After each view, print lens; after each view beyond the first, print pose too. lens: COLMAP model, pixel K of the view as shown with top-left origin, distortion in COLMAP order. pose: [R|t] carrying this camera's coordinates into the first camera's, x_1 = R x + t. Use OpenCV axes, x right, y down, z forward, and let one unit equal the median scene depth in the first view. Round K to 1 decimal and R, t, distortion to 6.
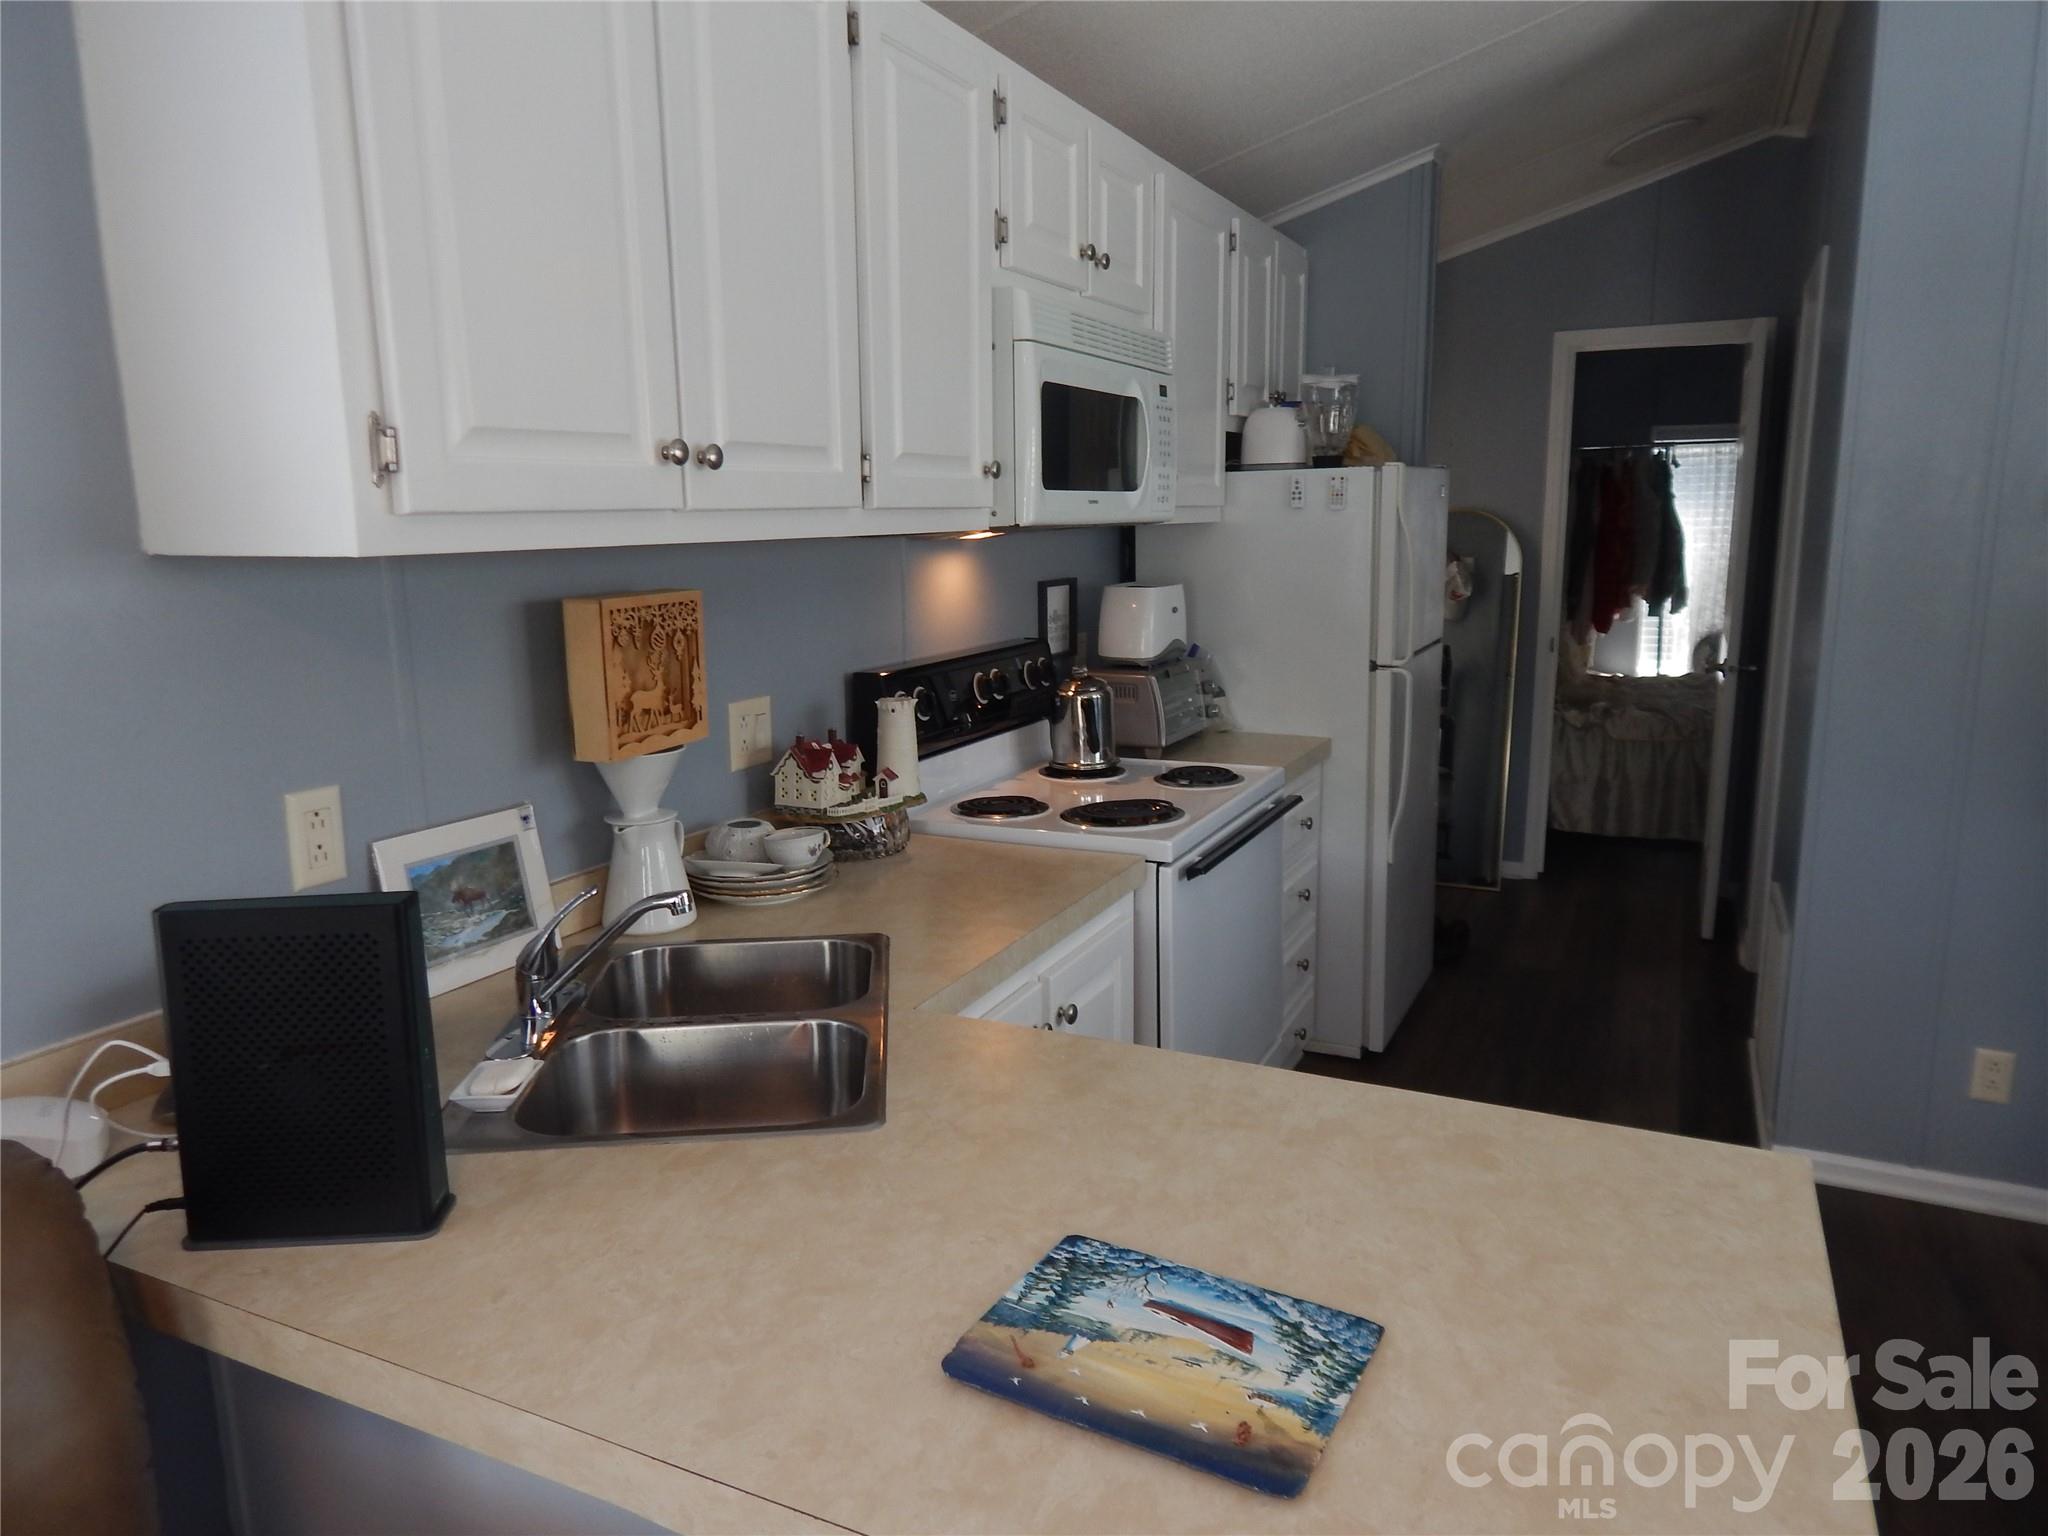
lens RADIAL K [[1352.0, 0, 1023.8], [0, 1352.0, 771.9], [0, 0, 1]] dist [0.004291, -0.001079]
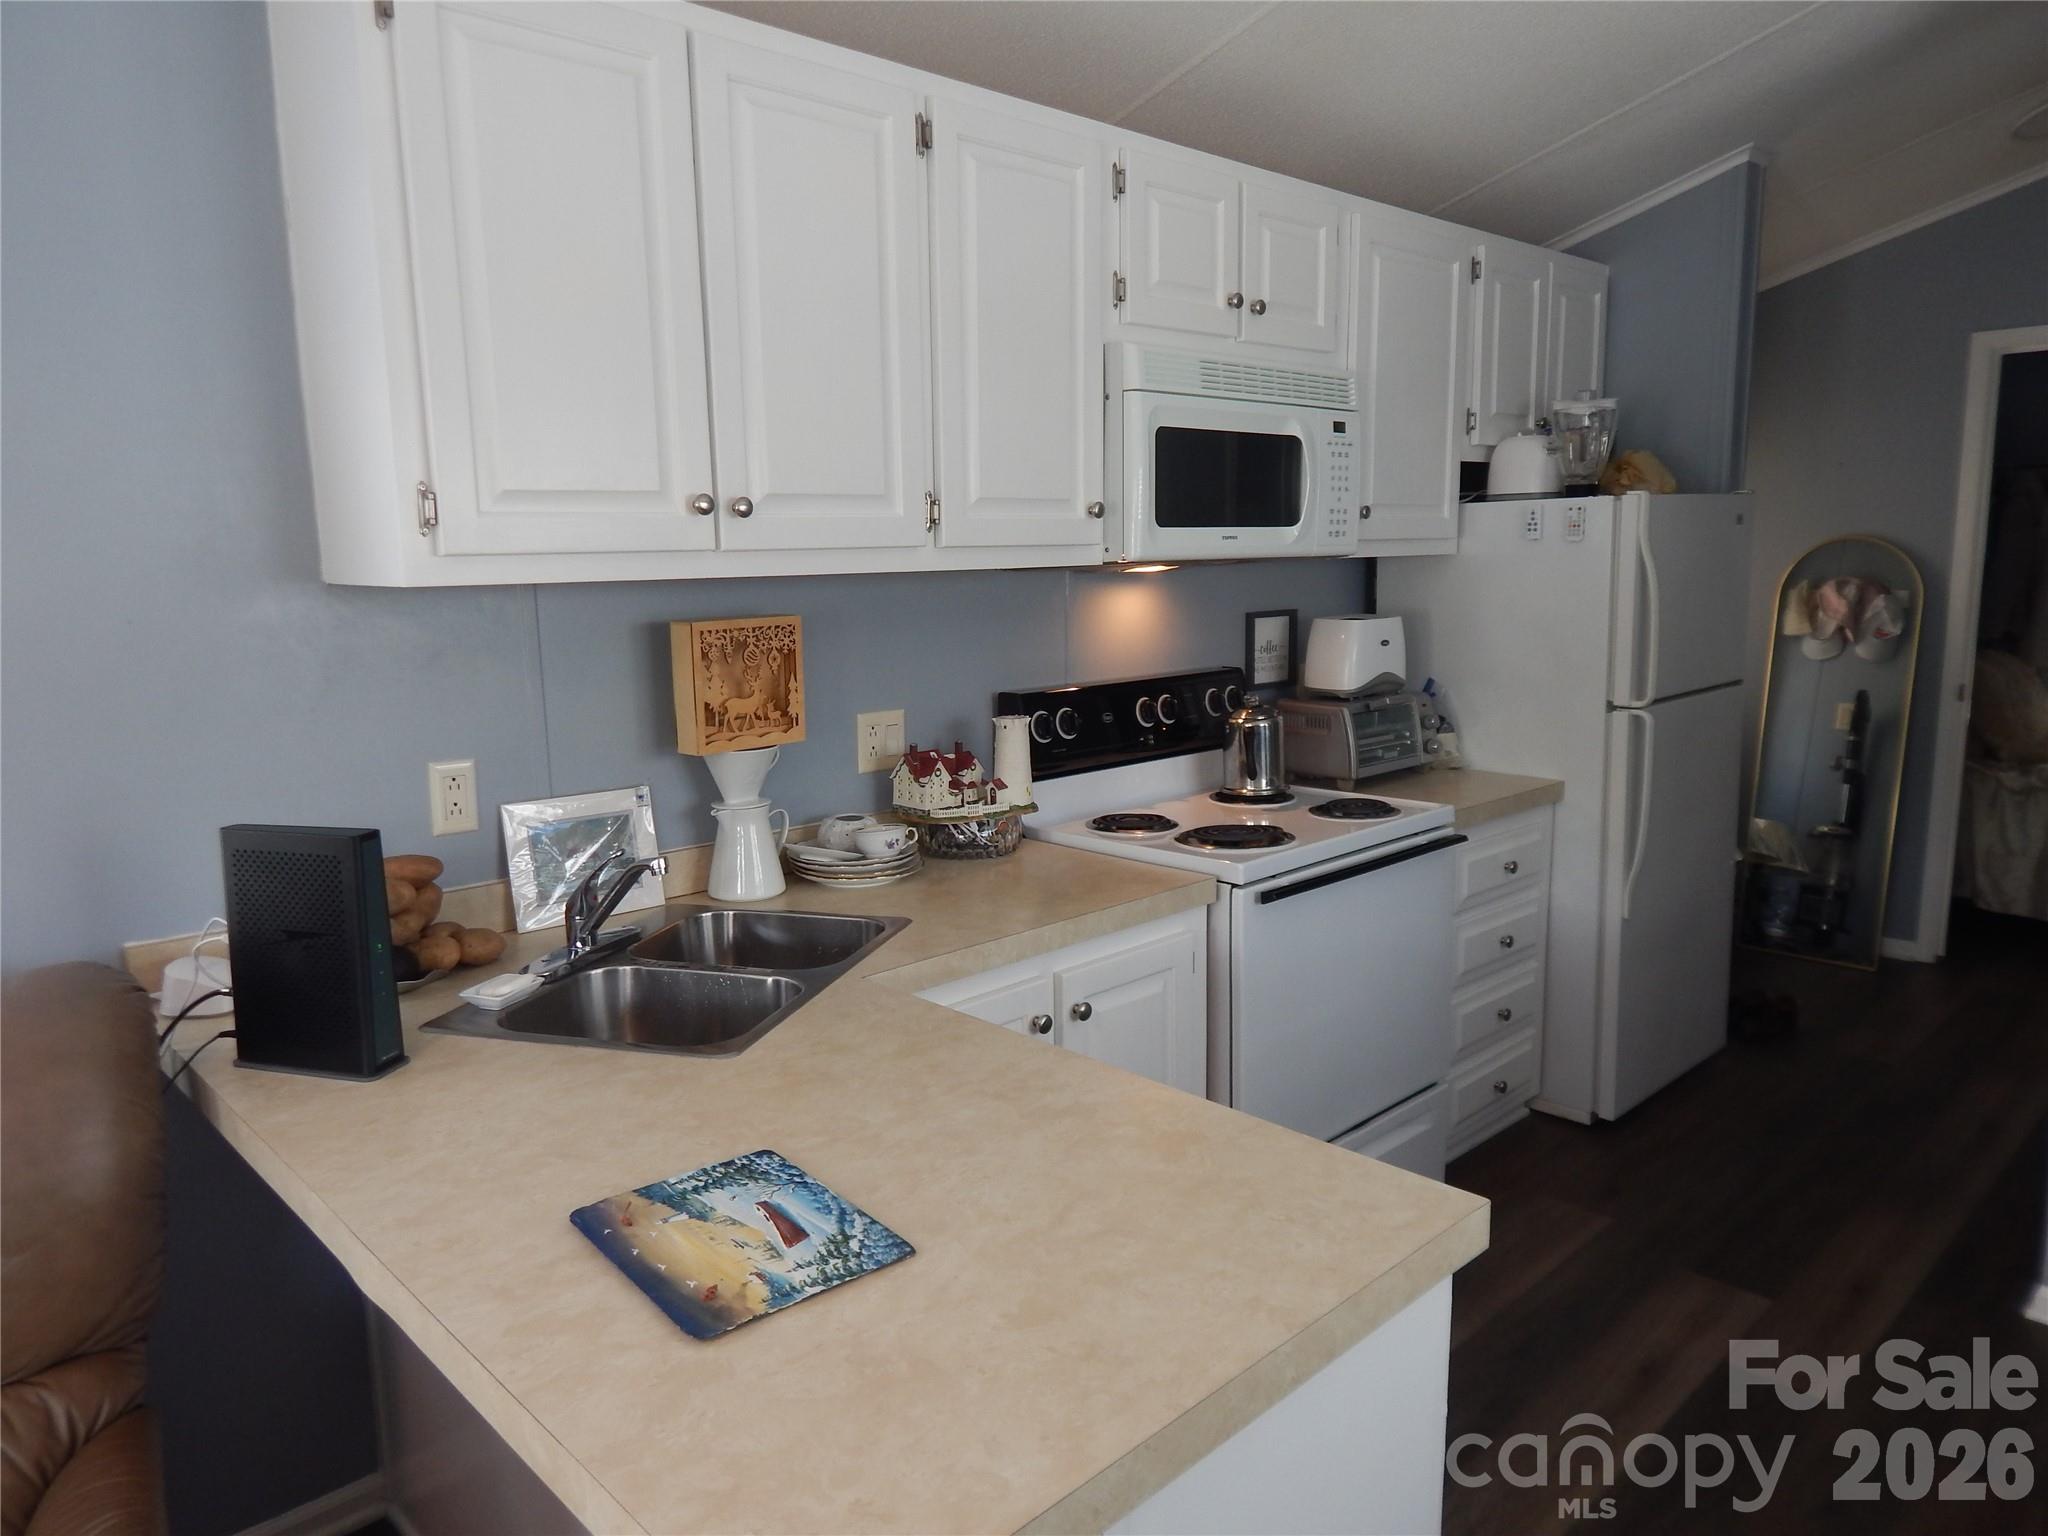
lens RADIAL K [[1352.0, 0, 1027.1], [0, 1352.0, 770.6], [0, 0, 1]] dist [0.004291, -0.001079]
pose [[0.935872, 0.054731, -0.348063, 0.317473], [-0.061763, 0.998049, -0.009131, -0.000451], [0.346884, 0.030042, 0.937427, -0.033173]]
